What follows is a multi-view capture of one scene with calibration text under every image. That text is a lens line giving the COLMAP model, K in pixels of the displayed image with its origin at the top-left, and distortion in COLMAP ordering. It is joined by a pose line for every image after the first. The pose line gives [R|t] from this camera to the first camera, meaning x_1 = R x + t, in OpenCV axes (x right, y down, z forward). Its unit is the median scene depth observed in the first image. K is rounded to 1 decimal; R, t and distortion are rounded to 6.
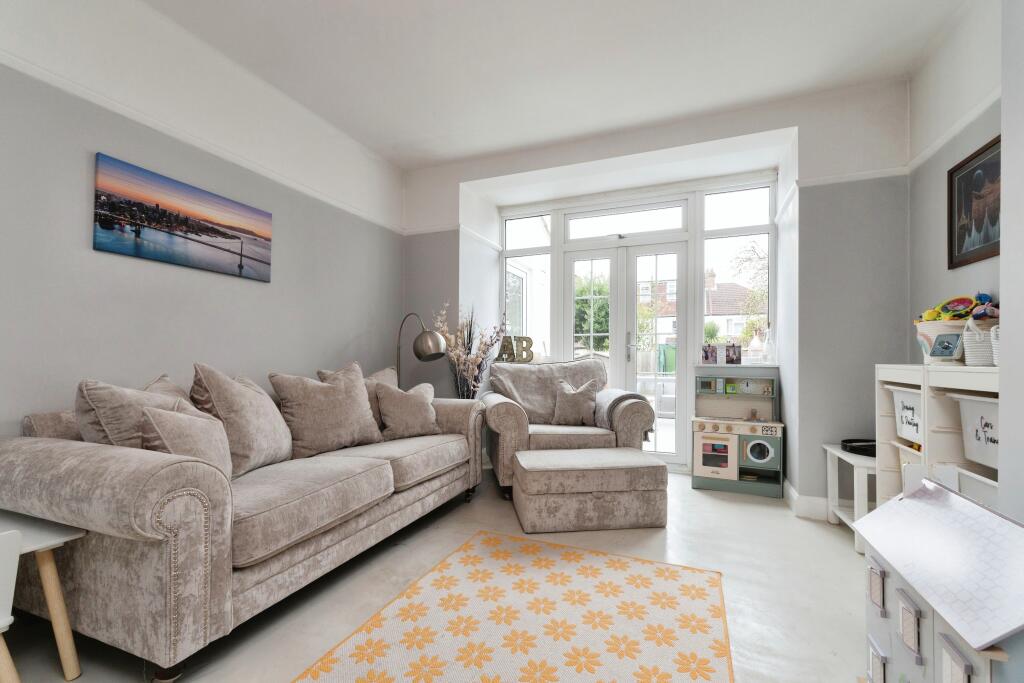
lens RADIAL K [[439.9, 0, 515.8], [0, 439.9, 351.9], [0, 0, 1]] dist [0.004925, 0.000244]
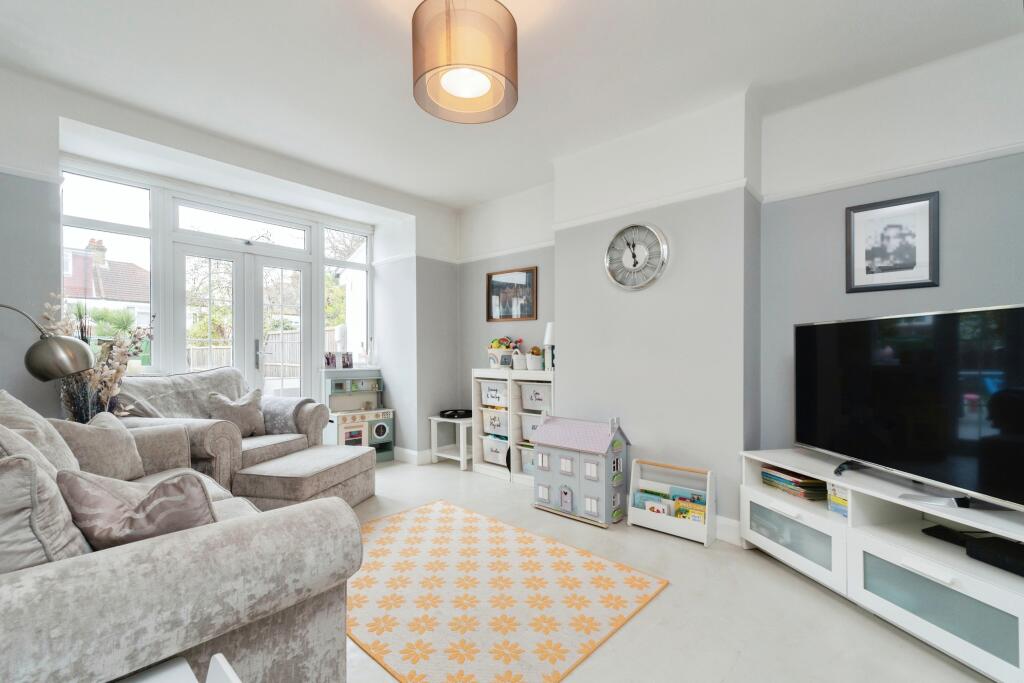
lens RADIAL K [[439.9, 0, 518.2], [0, 439.9, 347.4], [0, 0, 1]] dist [0.004925, 0.000244]
pose [[0.340431, 0.009164, 0.940225, -0.587346], [-0.015806, 0.999867, -0.004023, -0.038582], [-0.940137, -0.013492, 0.340530, 0.105655]]
